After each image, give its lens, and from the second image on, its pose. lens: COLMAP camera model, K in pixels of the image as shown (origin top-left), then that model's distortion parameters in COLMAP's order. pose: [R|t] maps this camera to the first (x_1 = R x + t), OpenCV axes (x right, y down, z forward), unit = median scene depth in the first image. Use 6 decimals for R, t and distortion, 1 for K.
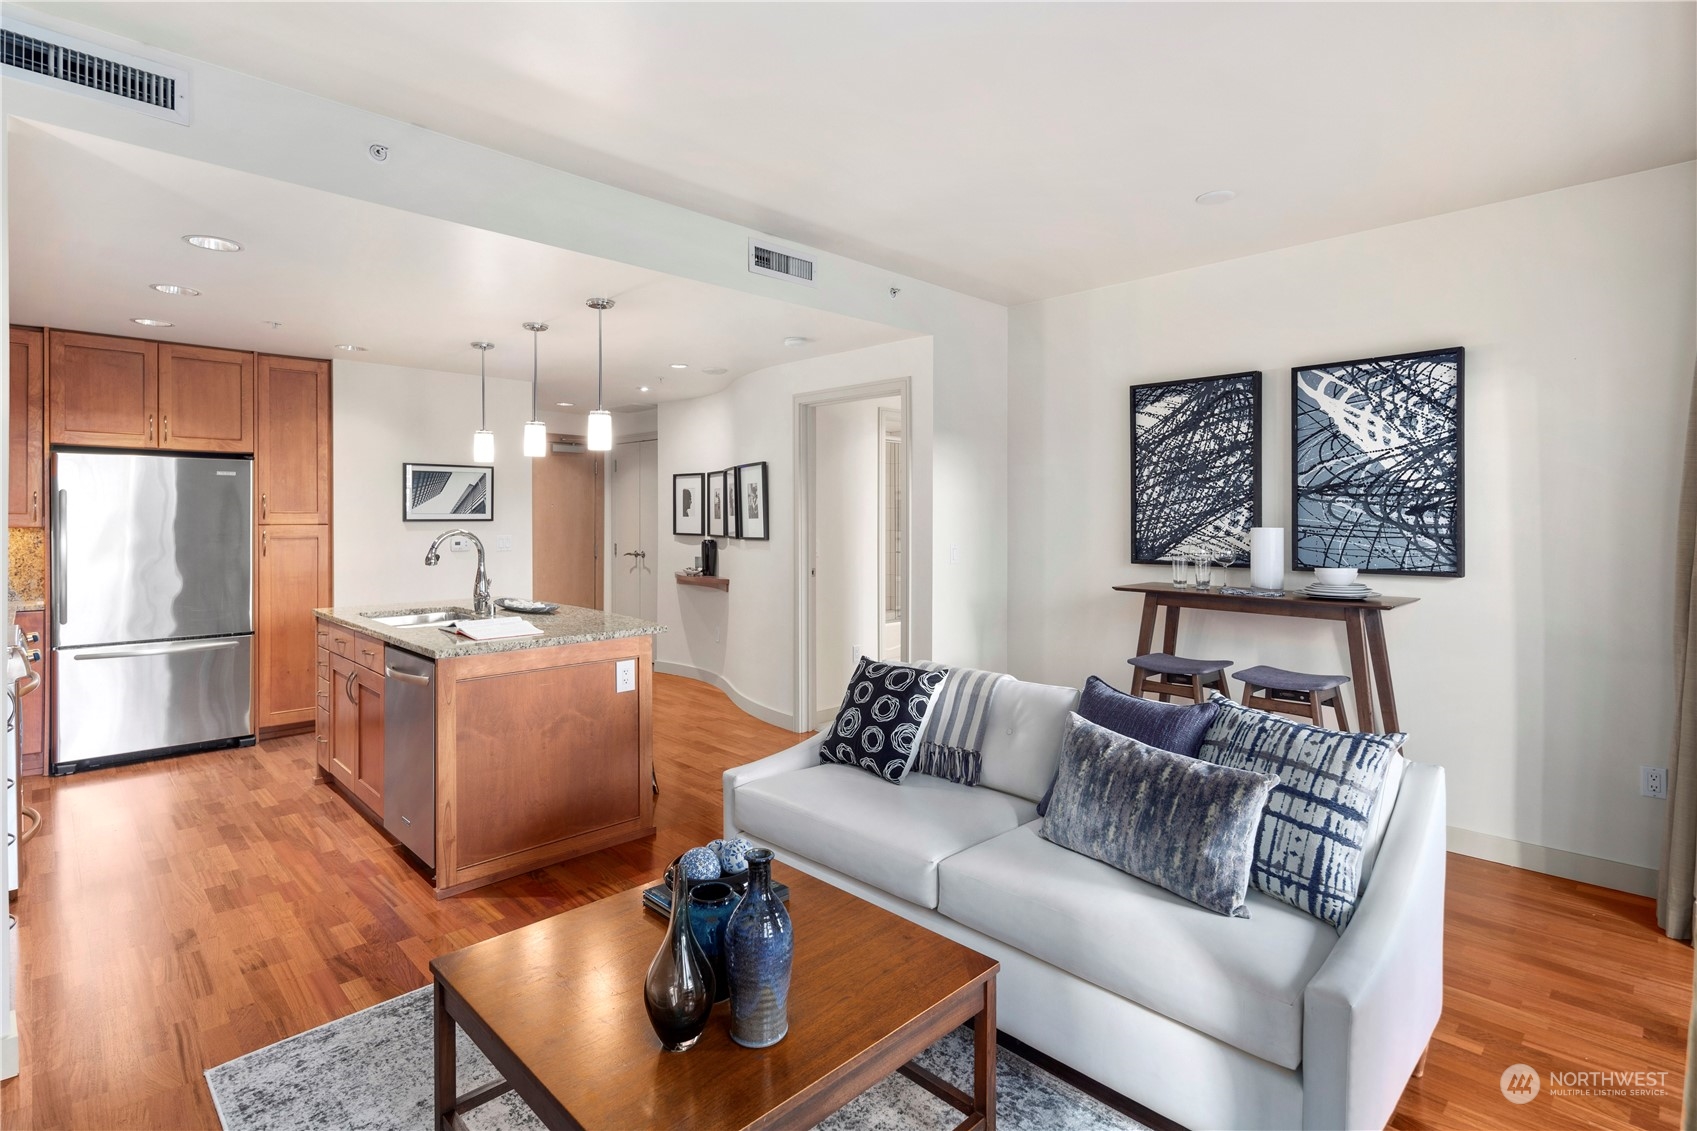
lens RADIAL K [[825.3, 0, 846.1], [0, 825.3, 522.6], [0, 0, 1]] dist [0.004293, -0.004518]
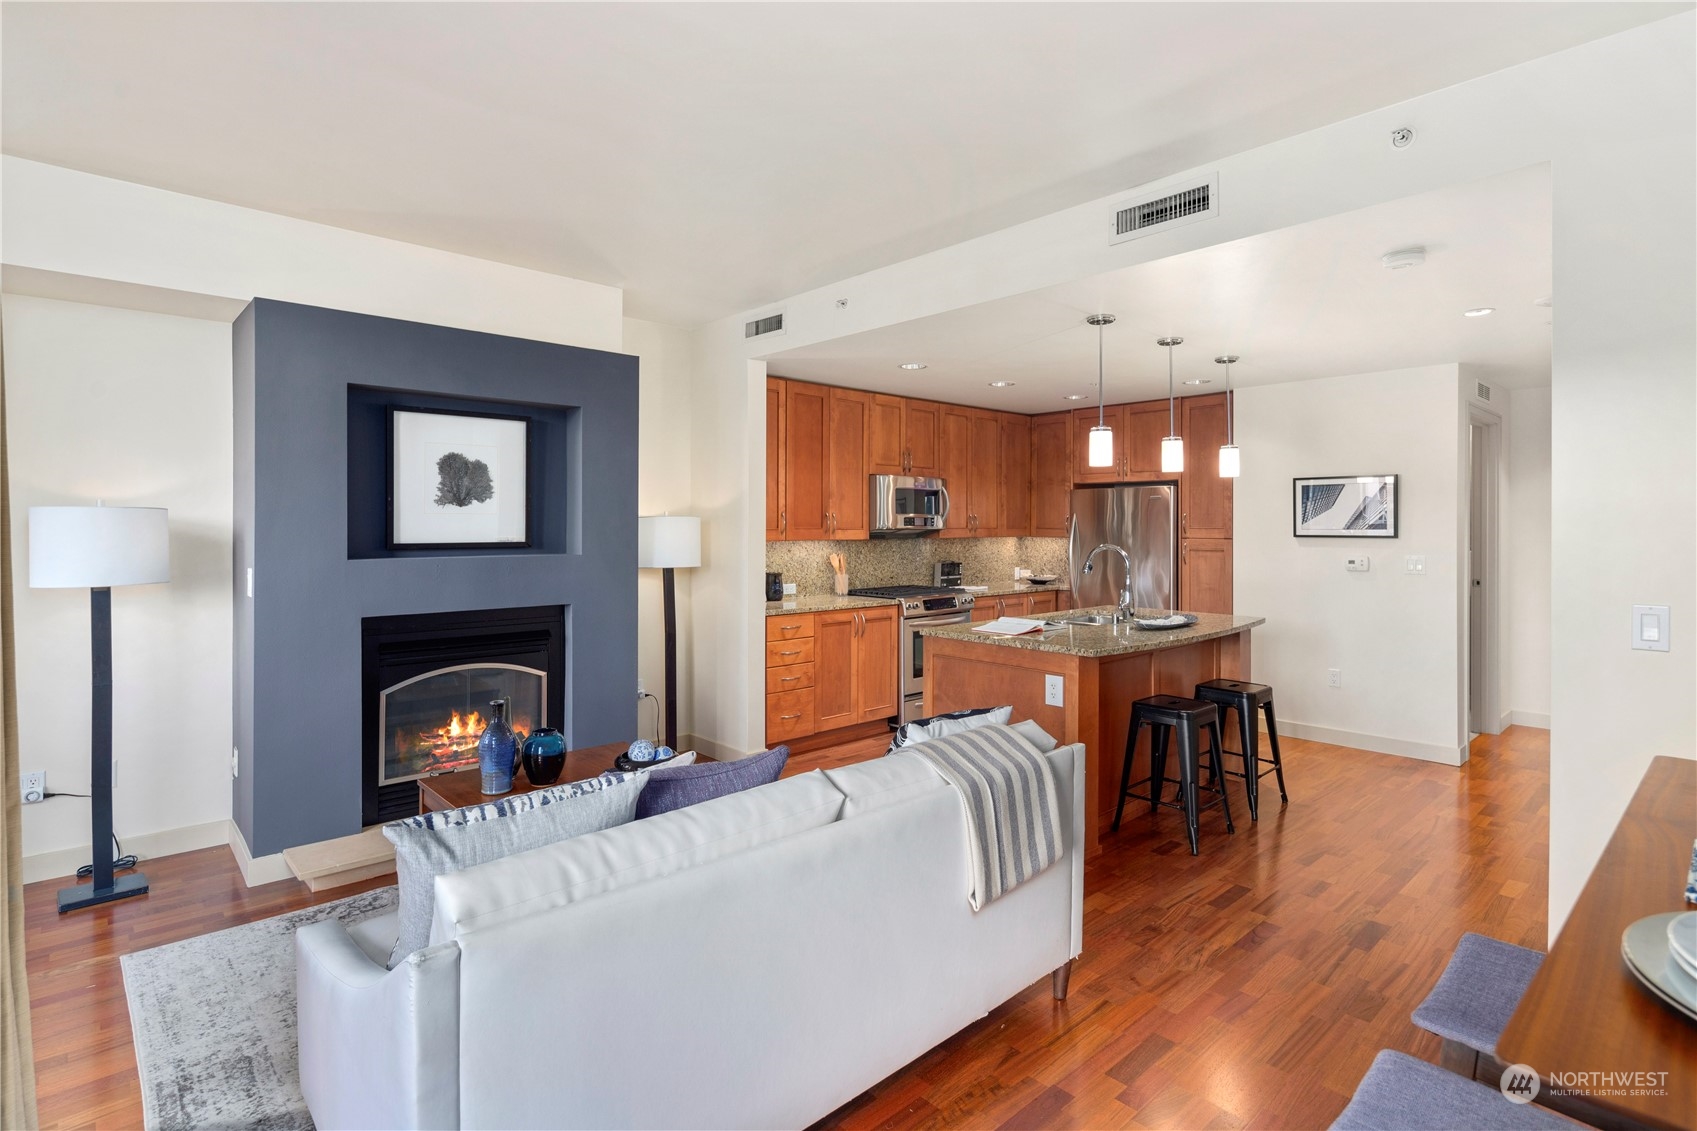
lens RADIAL K [[825.3, 0, 844.1], [0, 825.3, 531.4], [0, 0, 1]] dist [0.004293, -0.004518]
pose [[-0.036994, 0.005002, -0.999303, 0.661479], [-0.010585, 0.999929, 0.005397, -0.010635], [0.999259, 0.010778, -0.036938, 0.682528]]
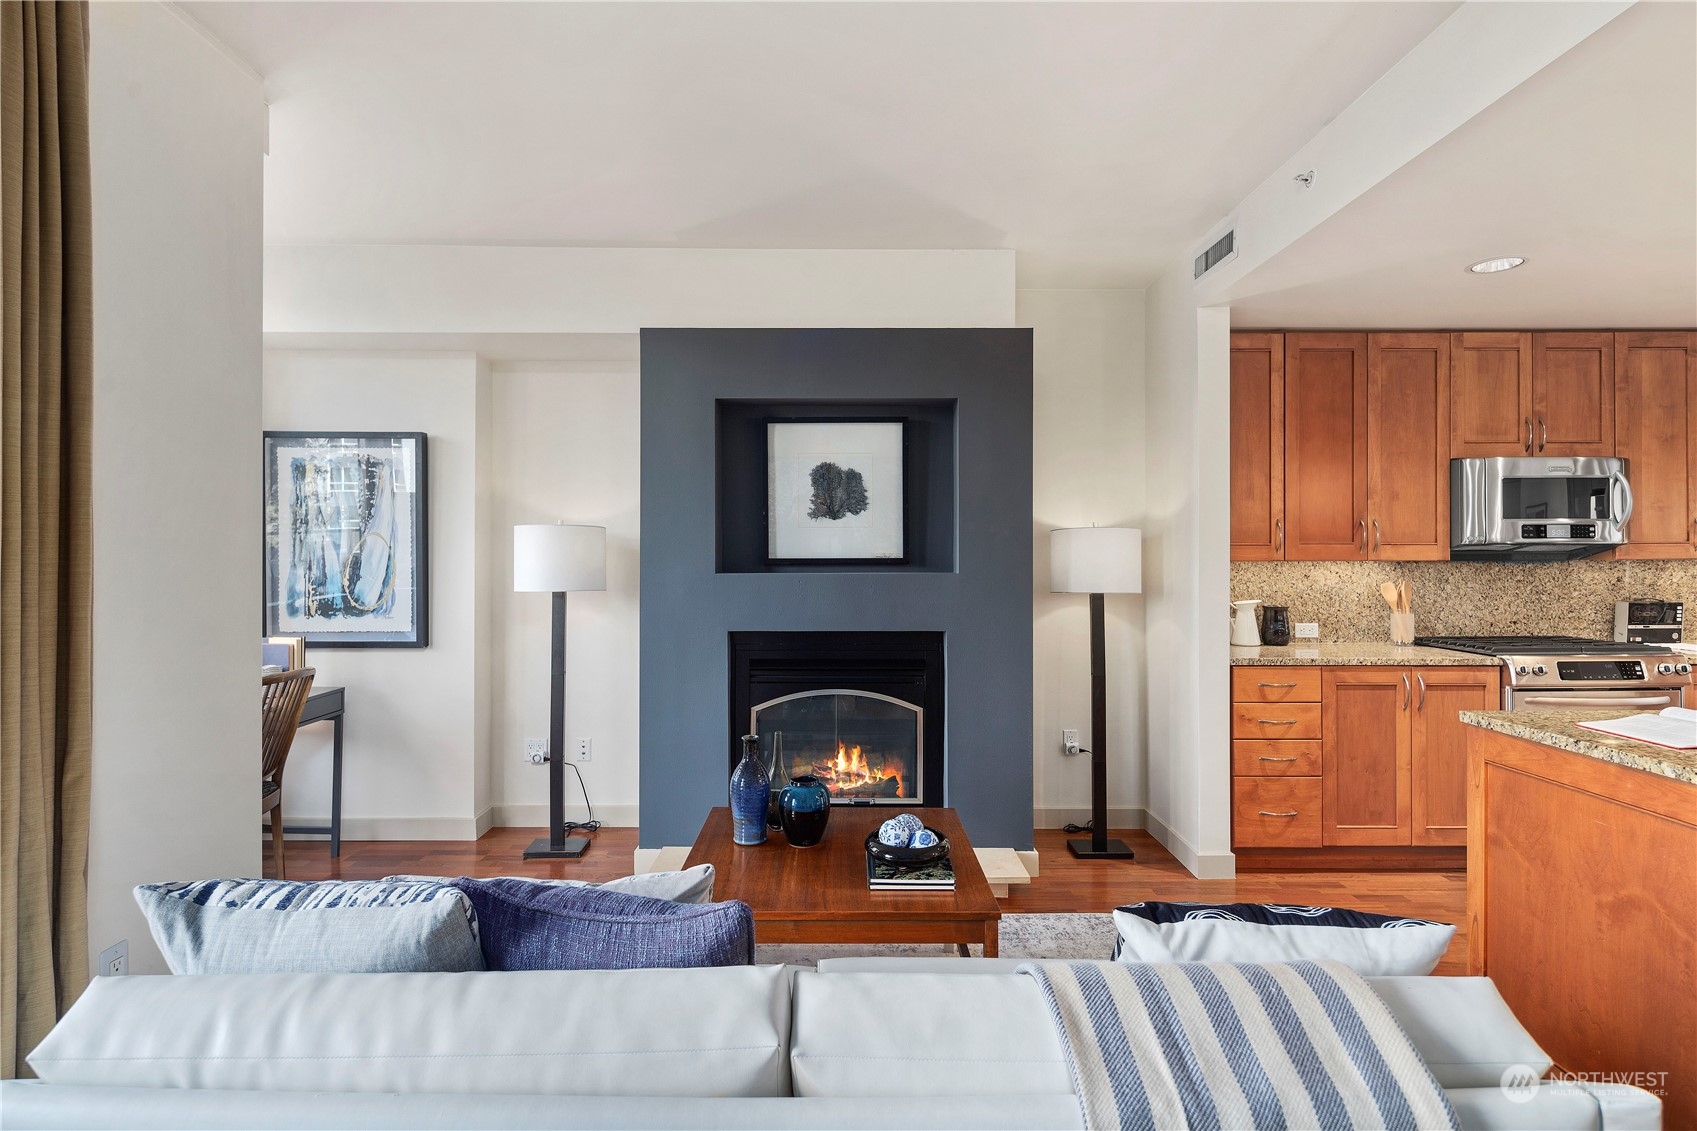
lens RADIAL K [[825.3, 0, 843.6], [0, 825.3, 553.9], [0, 0, 1]] dist [0.004293, -0.004518]
pose [[-0.699845, -0.001843, -0.714292, 0.352476], [-0.006037, 0.999976, 0.003335, 0.004713], [0.714269, 0.006646, -0.699840, 0.836295]]
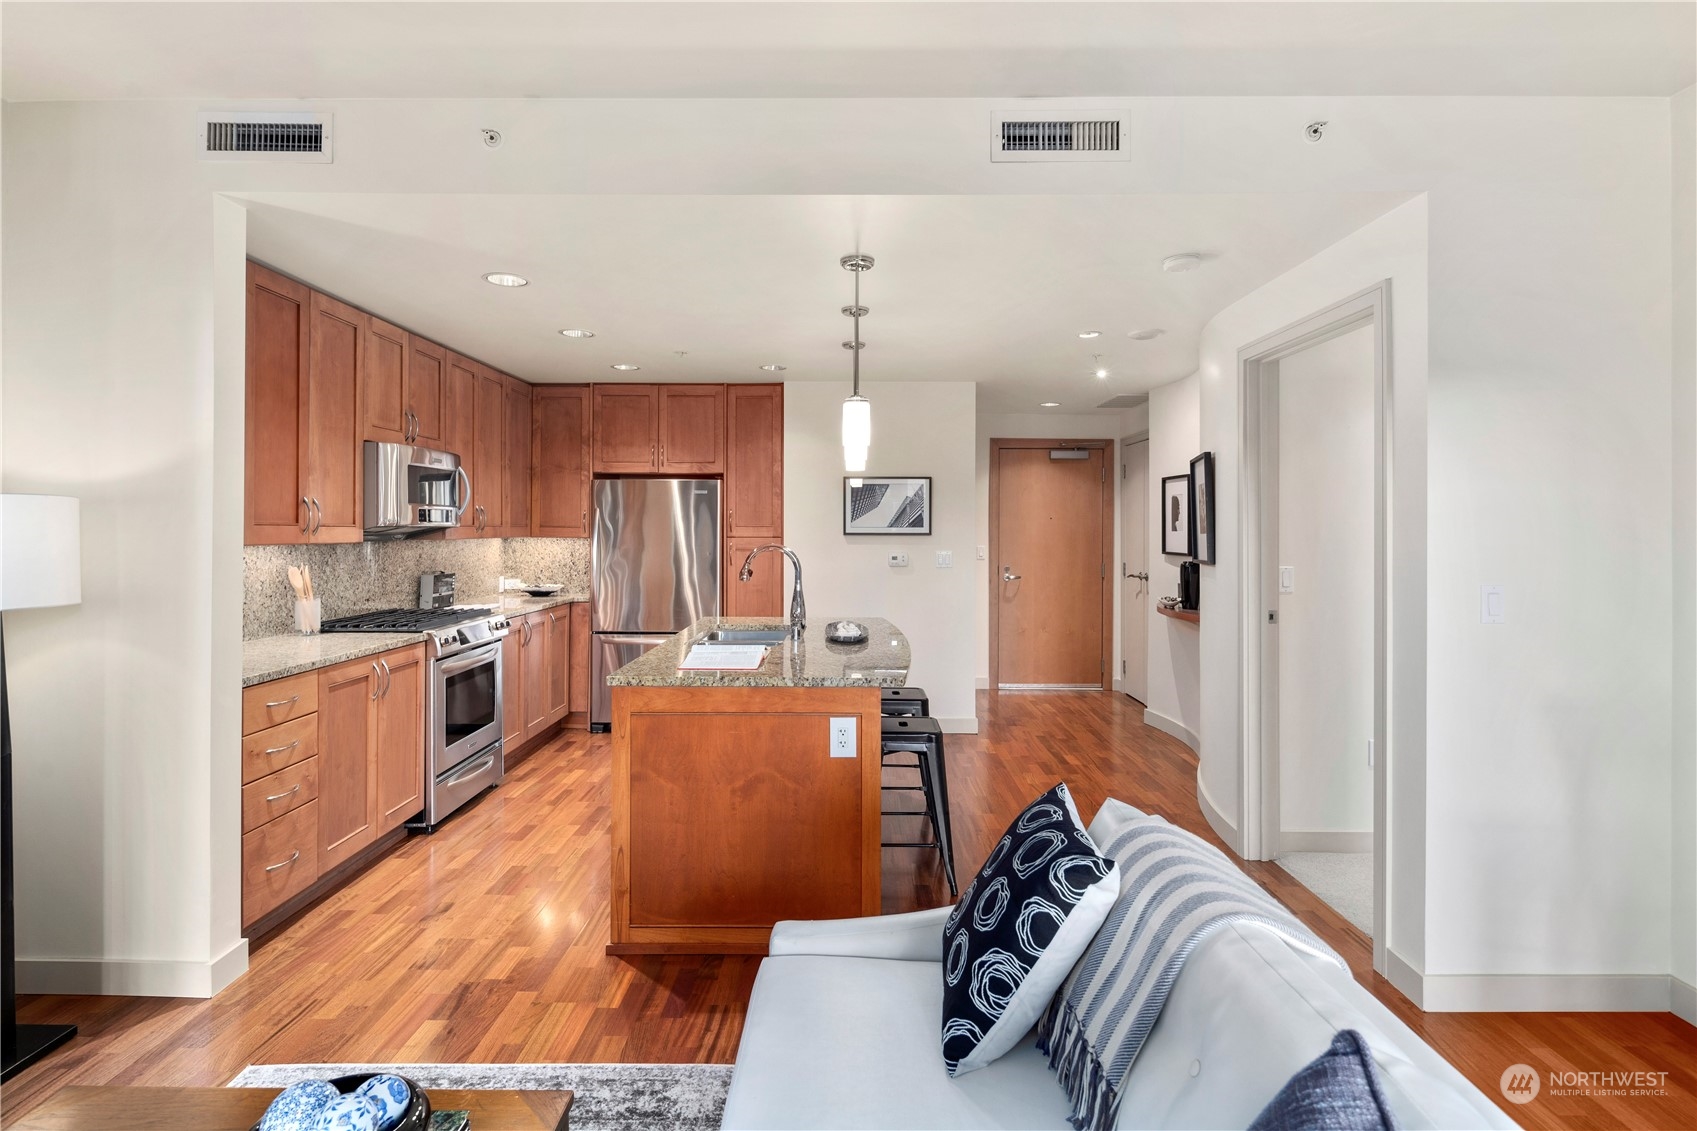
lens RADIAL K [[825.3, 0, 842.6], [0, 825.3, 527.3], [0, 0, 1]] dist [0.004293, -0.004518]
pose [[0.706023, -0.000708, -0.708188, 0.241610], [-0.008348, 0.999922, -0.009321, -0.001764], [0.708139, 0.012493, 0.705962, 0.400482]]
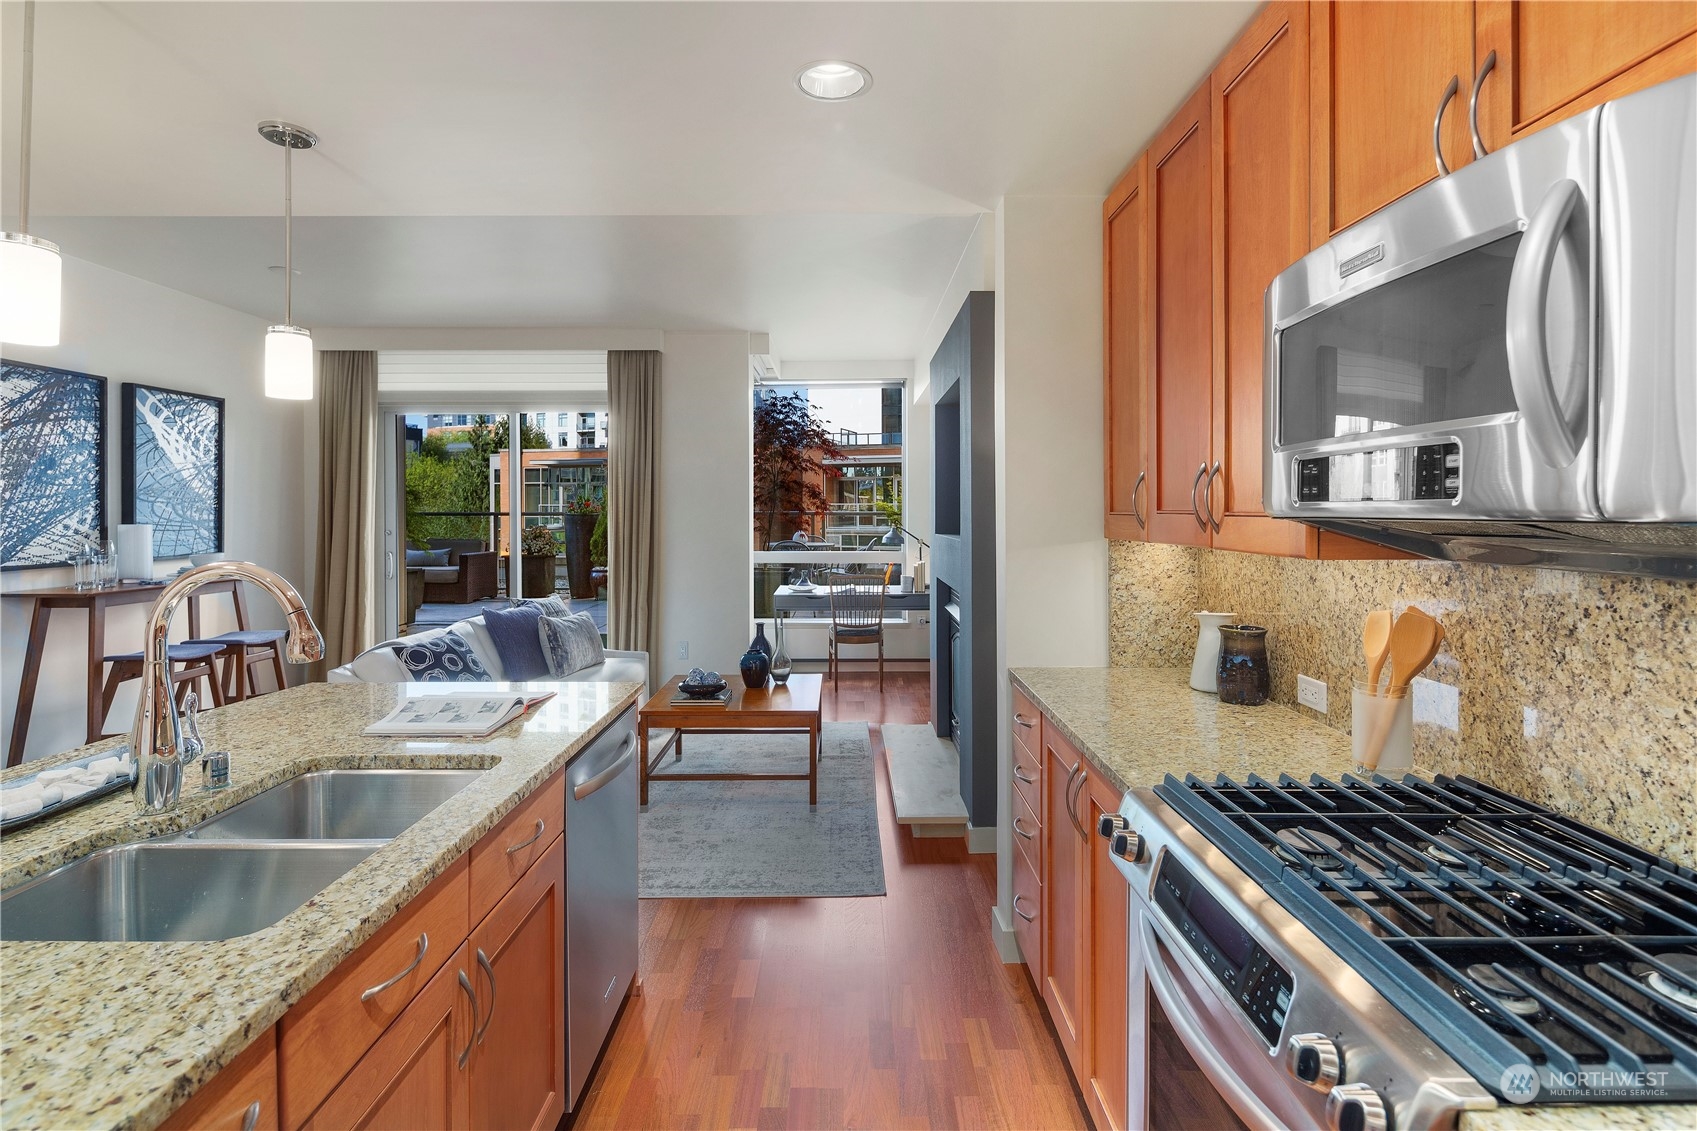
lens RADIAL K [[825.3, 0, 844.3], [0, 825.3, 516.5], [0, 0, 1]] dist [0.004293, -0.004518]
pose [[-0.712088, -0.005015, 0.702072, -0.898128], [0.006704, 0.999880, 0.013943, -0.013226], [-0.702058, 0.014636, -0.711970, 1.066171]]
